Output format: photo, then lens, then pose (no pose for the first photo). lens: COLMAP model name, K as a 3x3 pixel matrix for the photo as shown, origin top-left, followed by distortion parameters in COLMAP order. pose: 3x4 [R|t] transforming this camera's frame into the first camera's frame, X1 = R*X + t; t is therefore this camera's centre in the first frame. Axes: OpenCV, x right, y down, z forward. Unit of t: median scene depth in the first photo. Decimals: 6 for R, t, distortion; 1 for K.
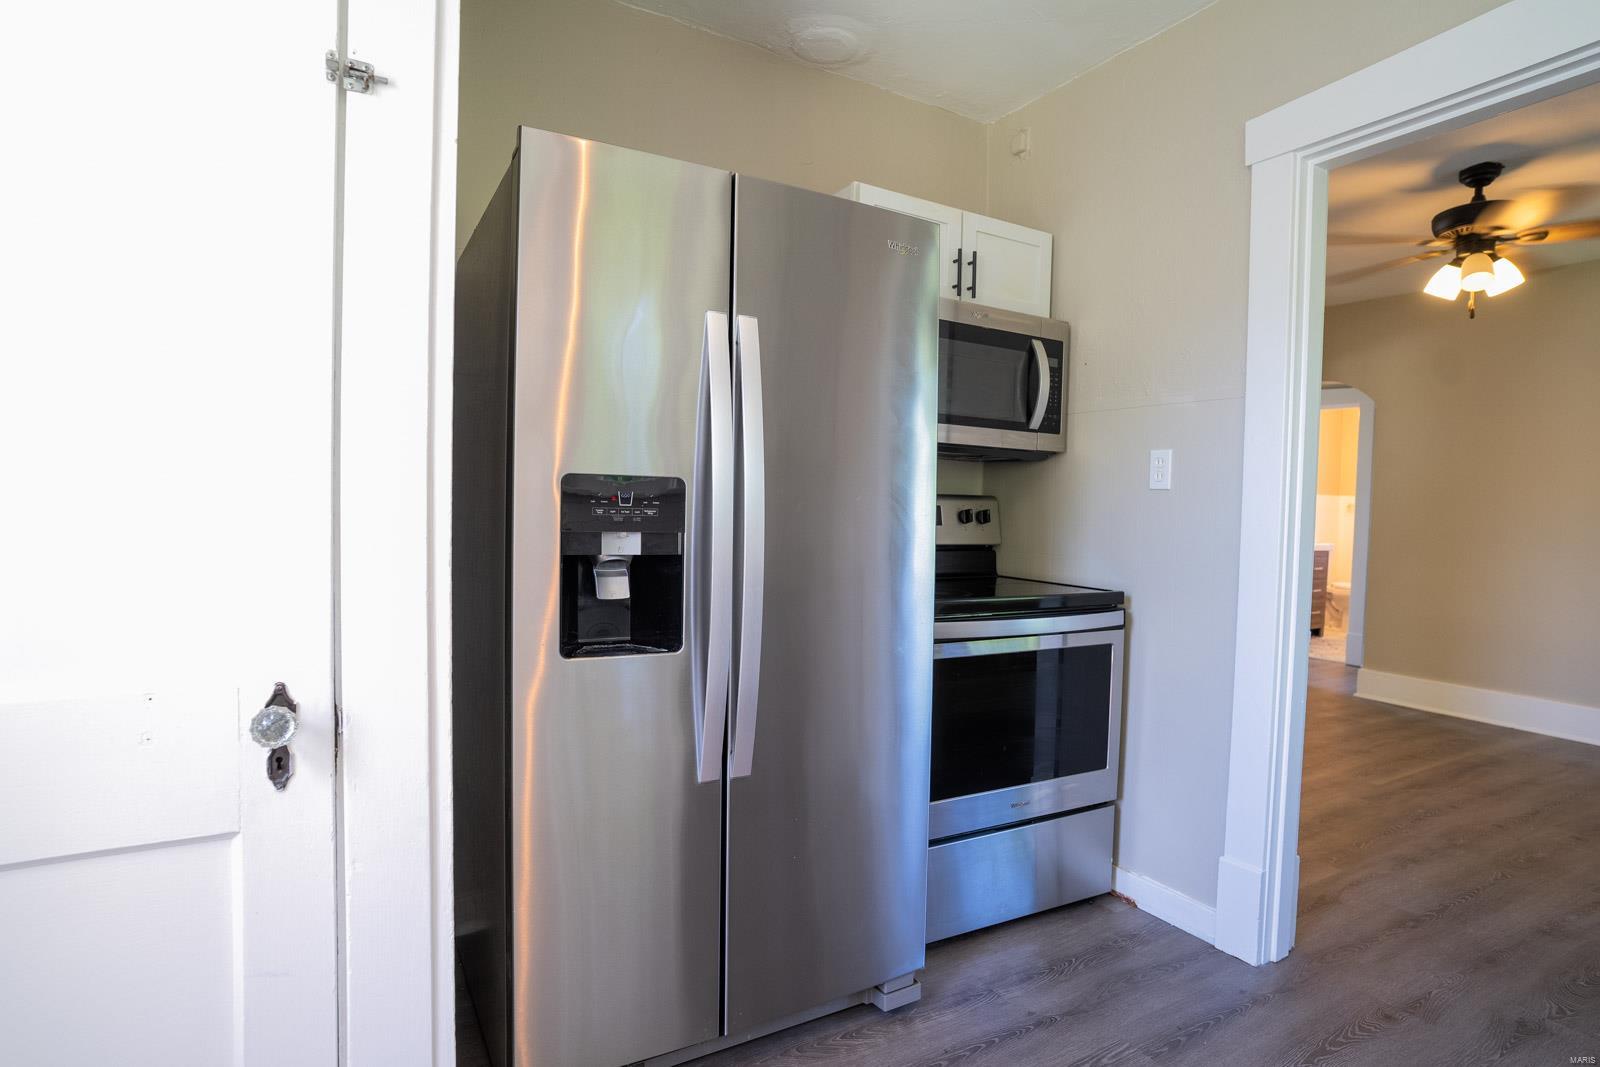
lens RADIAL K [[817.7, 0, 800.0], [0, 817.7, 533.5], [0, 0, 1]] dist [-0.074652, 0.039479]
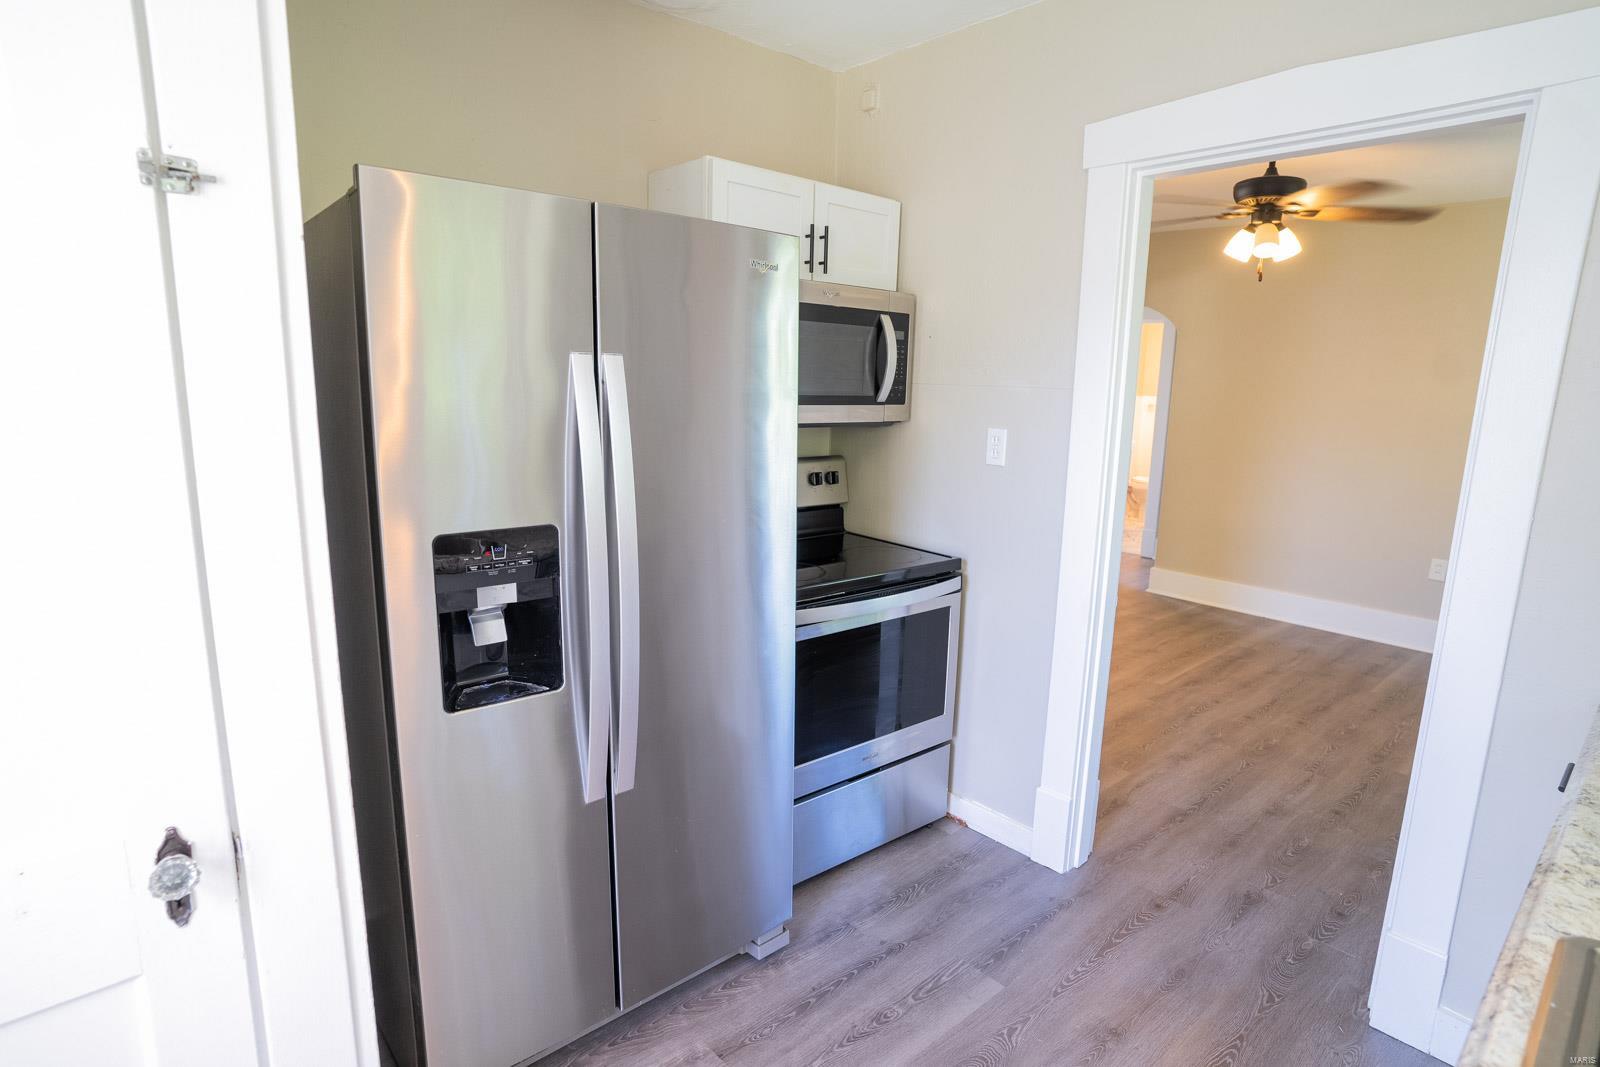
lens RADIAL K [[817.7, 0, 800.0], [0, 817.7, 533.5], [0, 0, 1]] dist [-0.074652, 0.039479]
pose [[0.979821, -0.037990, 0.196236, -0.031615], [0.008261, 0.988629, 0.150146, -0.144080], [-0.199709, -0.145495, 0.968993, -0.022544]]
